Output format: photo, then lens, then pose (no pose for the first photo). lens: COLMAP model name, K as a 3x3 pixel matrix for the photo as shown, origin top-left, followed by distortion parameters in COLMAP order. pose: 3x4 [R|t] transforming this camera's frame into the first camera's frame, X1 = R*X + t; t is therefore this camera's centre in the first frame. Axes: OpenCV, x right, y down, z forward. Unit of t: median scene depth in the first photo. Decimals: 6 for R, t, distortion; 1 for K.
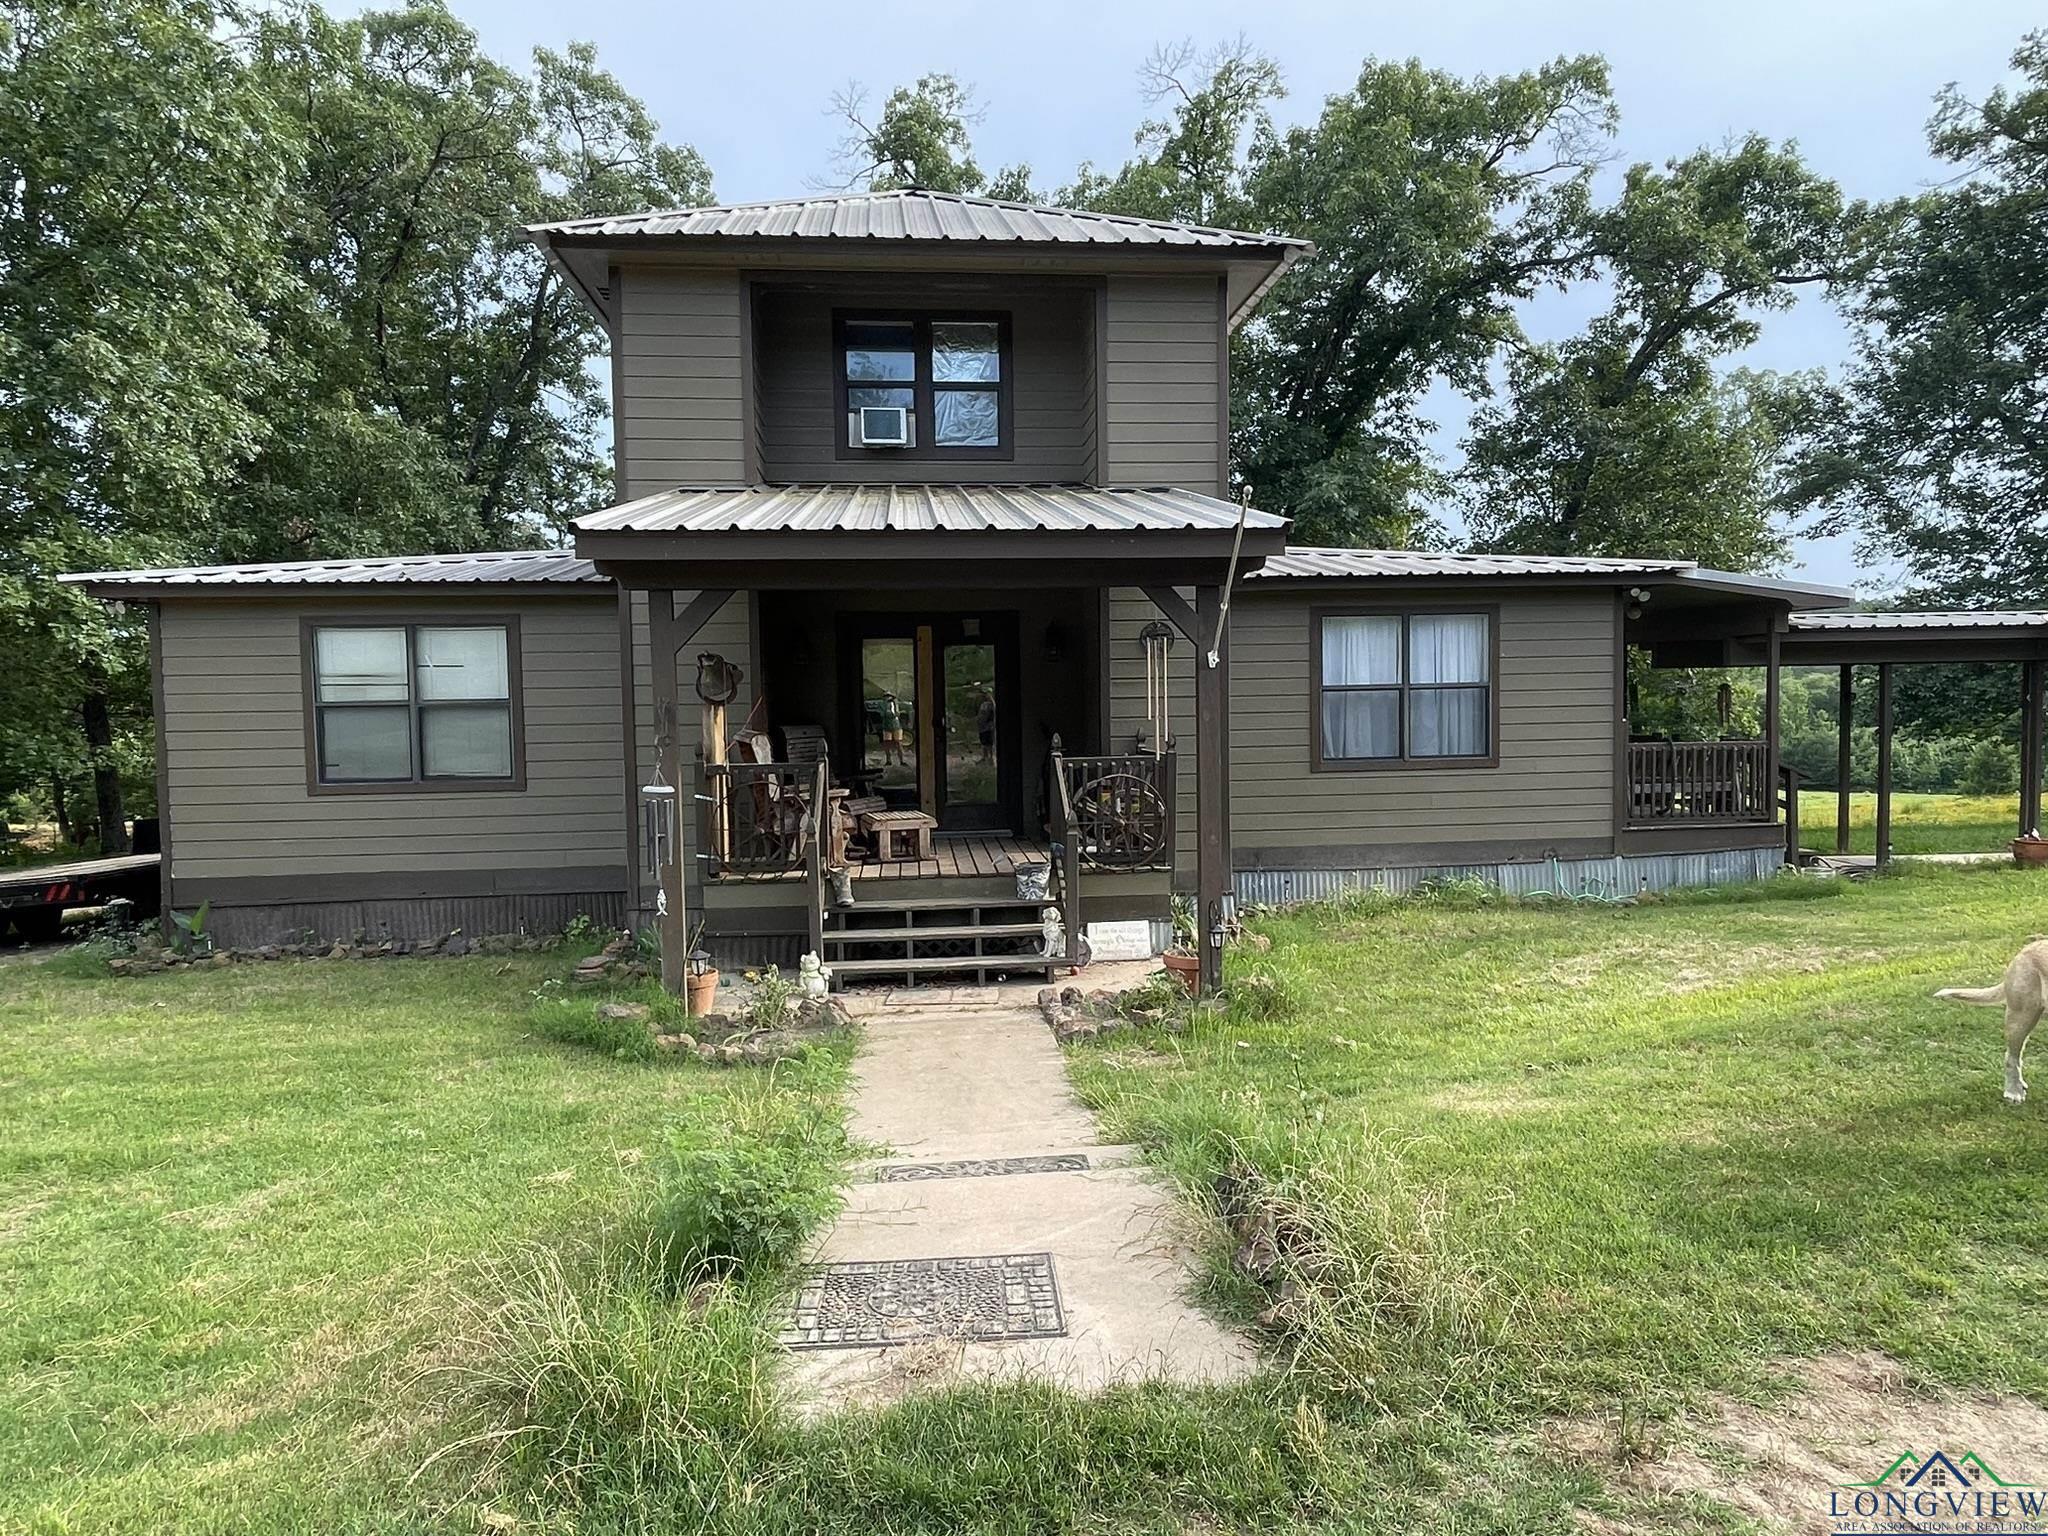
lens RADIAL K [[1261.0, 0, 1020.8], [0, 1261.0, 770.9], [0, 0, 1]] dist [-0.000970, -0.002728]
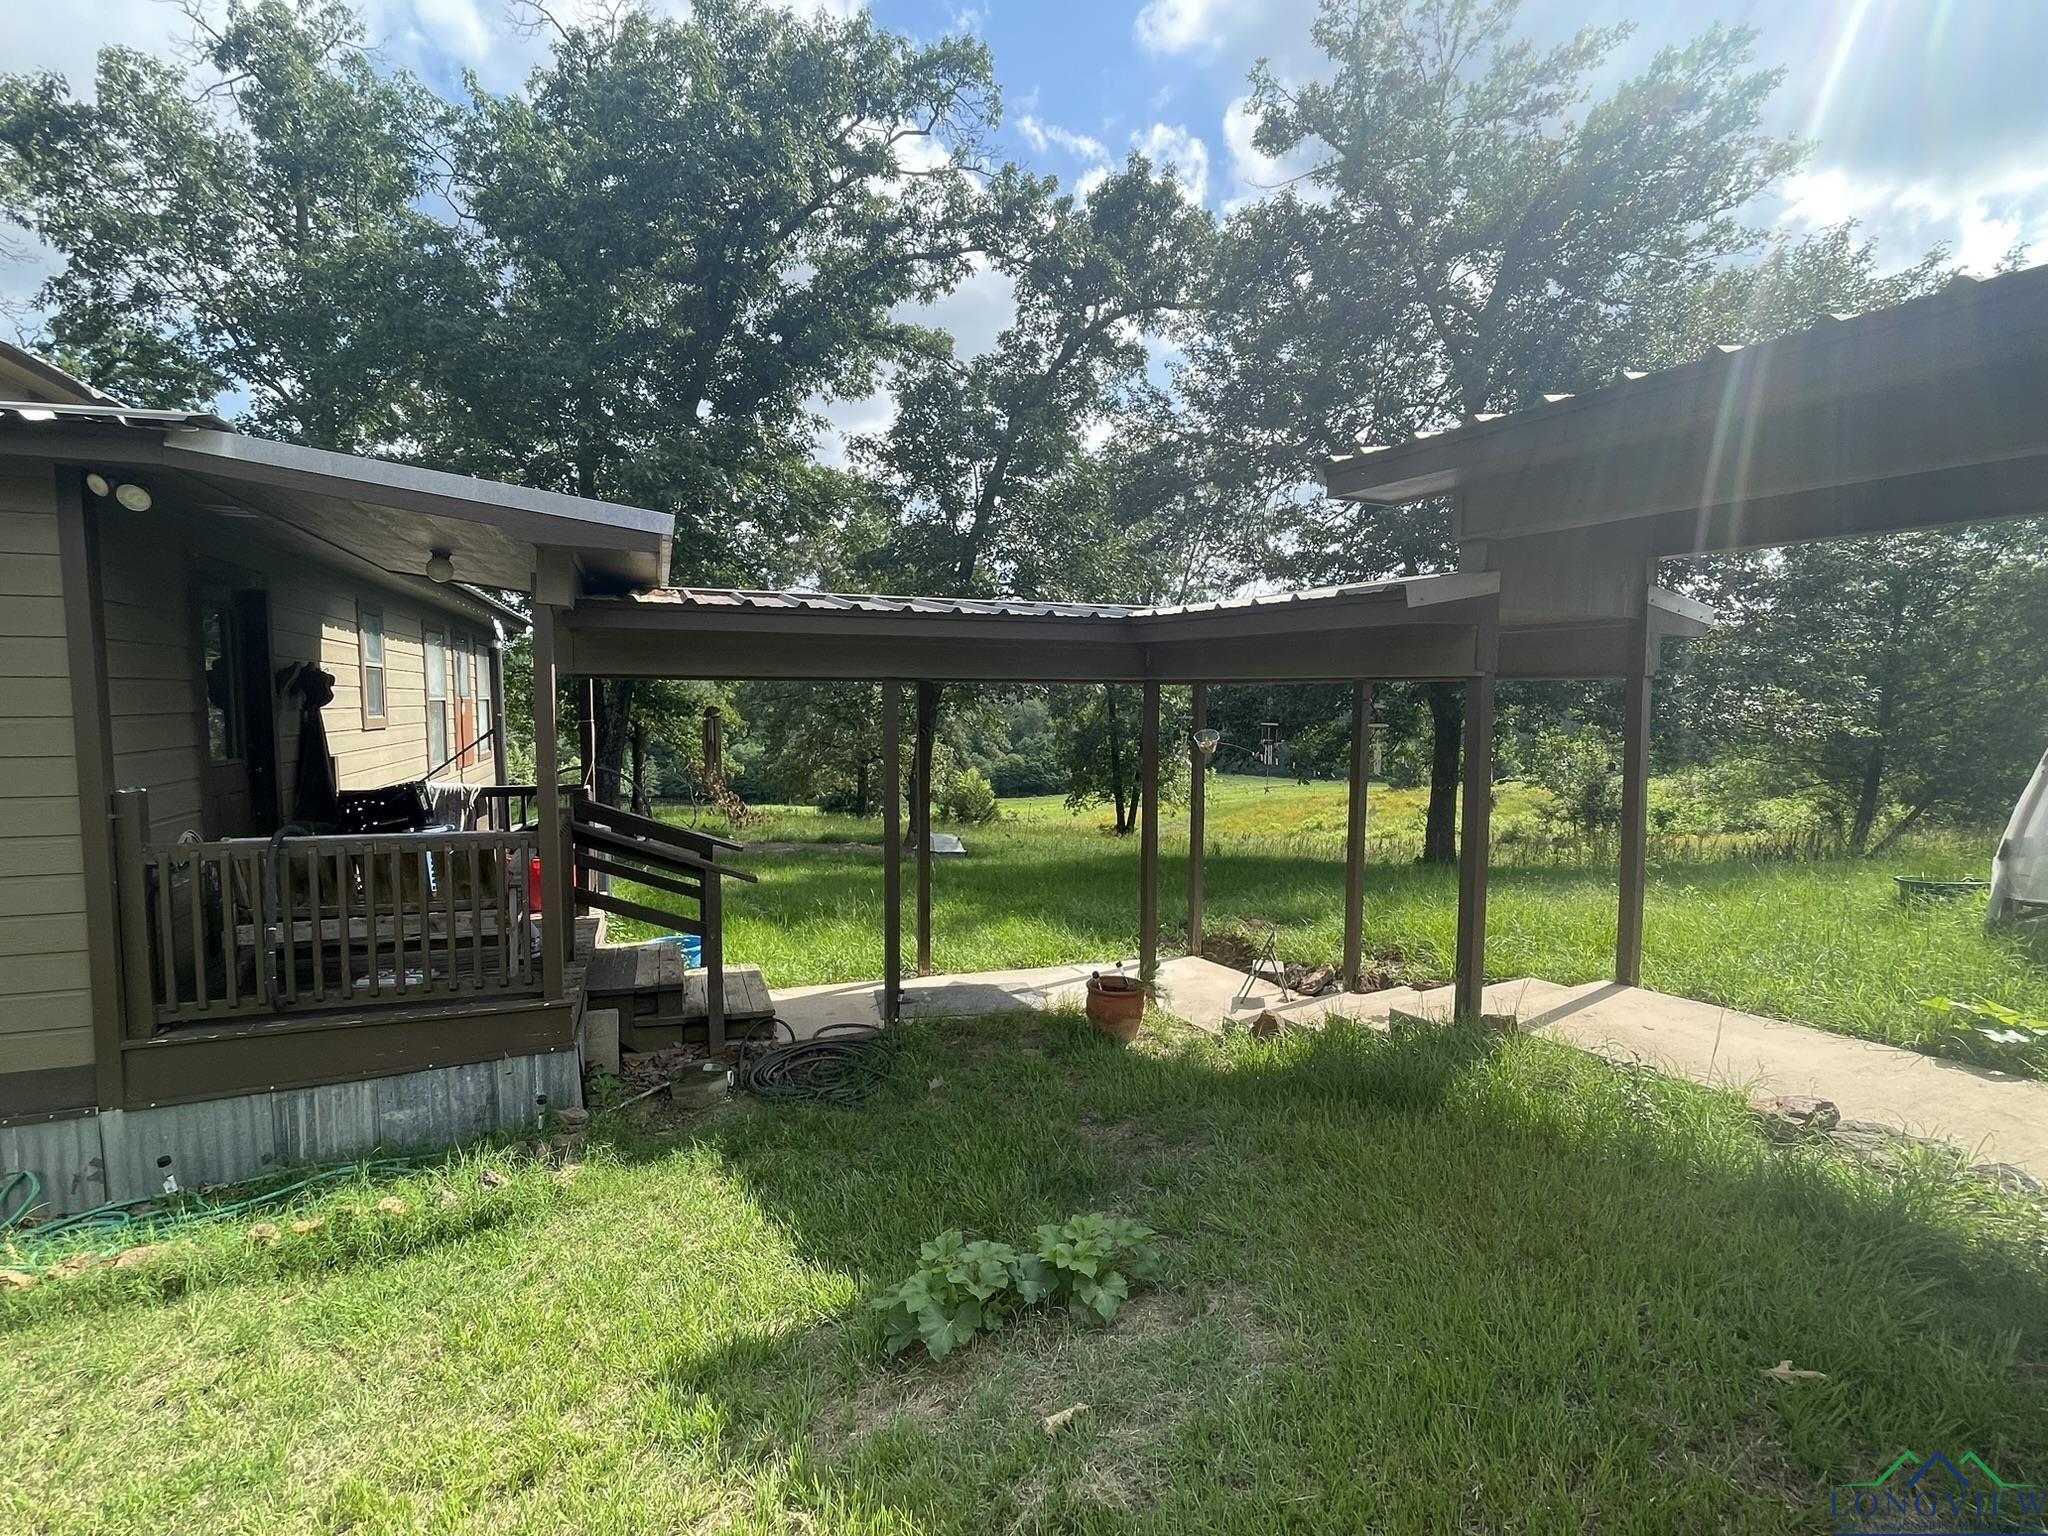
lens RADIAL K [[977.7, 0, 1037.3], [0, 977.7, 775.2], [0, 0, 1]] dist [-0.000202, 0.000299]
pose [[0.965387, -0.001183, 0.260820, 0.695819], [-0.002530, 0.999900, 0.013898, -0.051126], [-0.260811, -0.014076, 0.965287, 0.603942]]
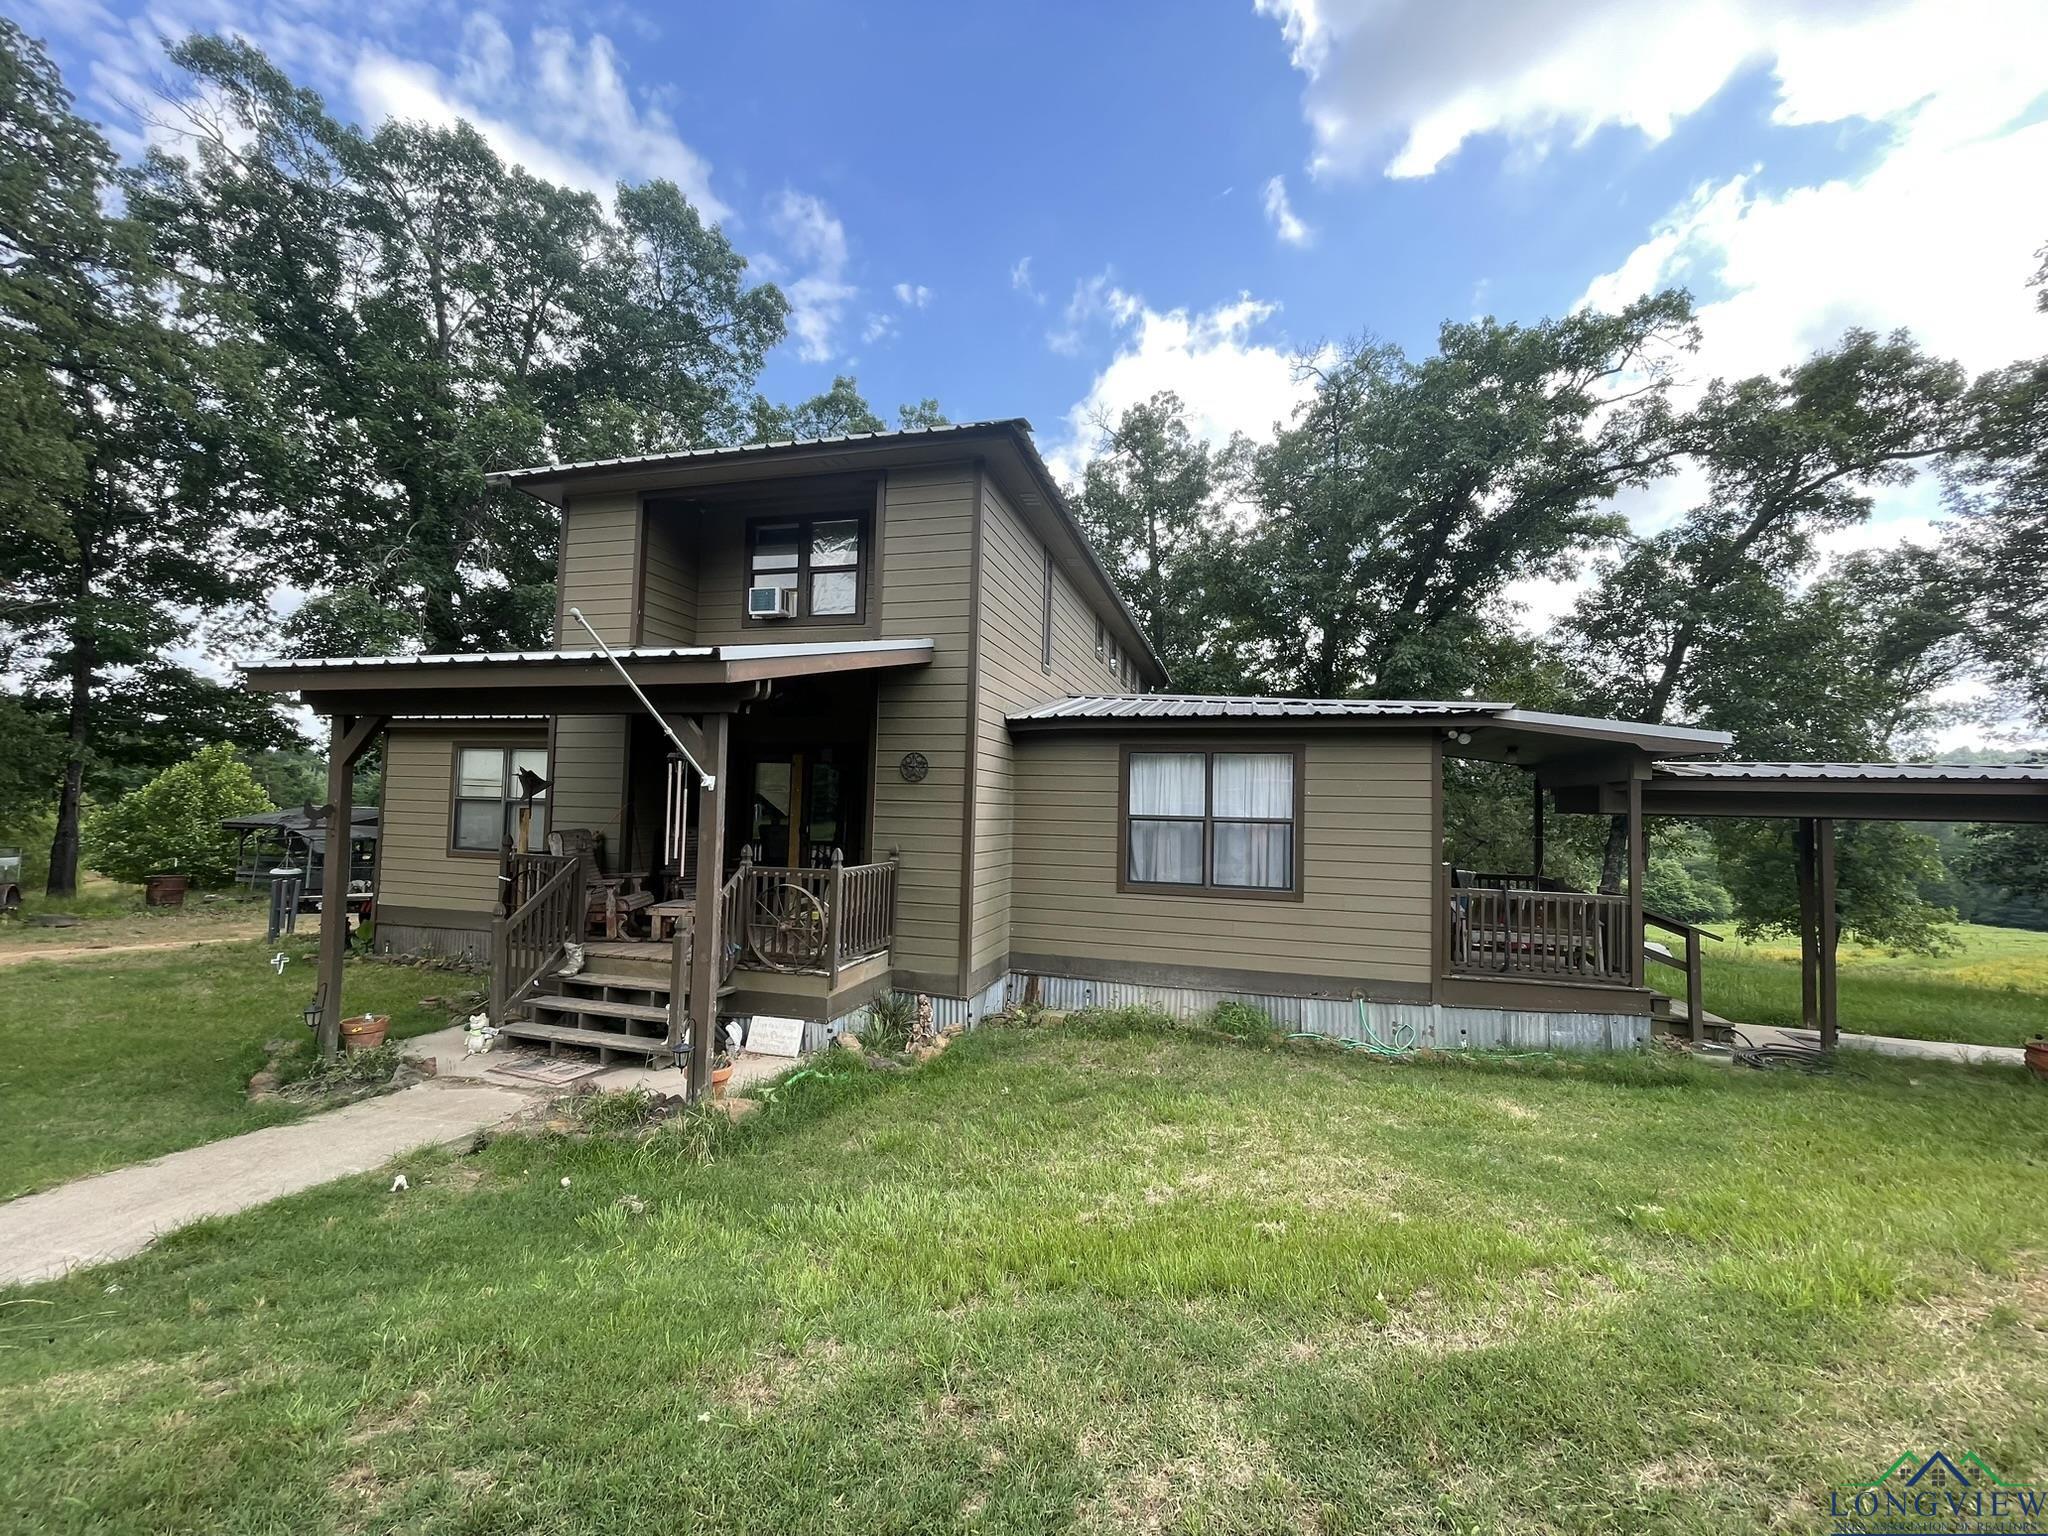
lens RADIAL K [[827.0, 0, 1025.0], [0, 827.0, 774.8], [0, 0, 1]] dist [-0.000059, 0.001115]
pose [[0.934162, 0.026649, -0.355853, 0.402844], [-0.063108, 0.993827, -0.091240, -0.029793], [0.351225, 0.107690, 0.930077, 0.280409]]
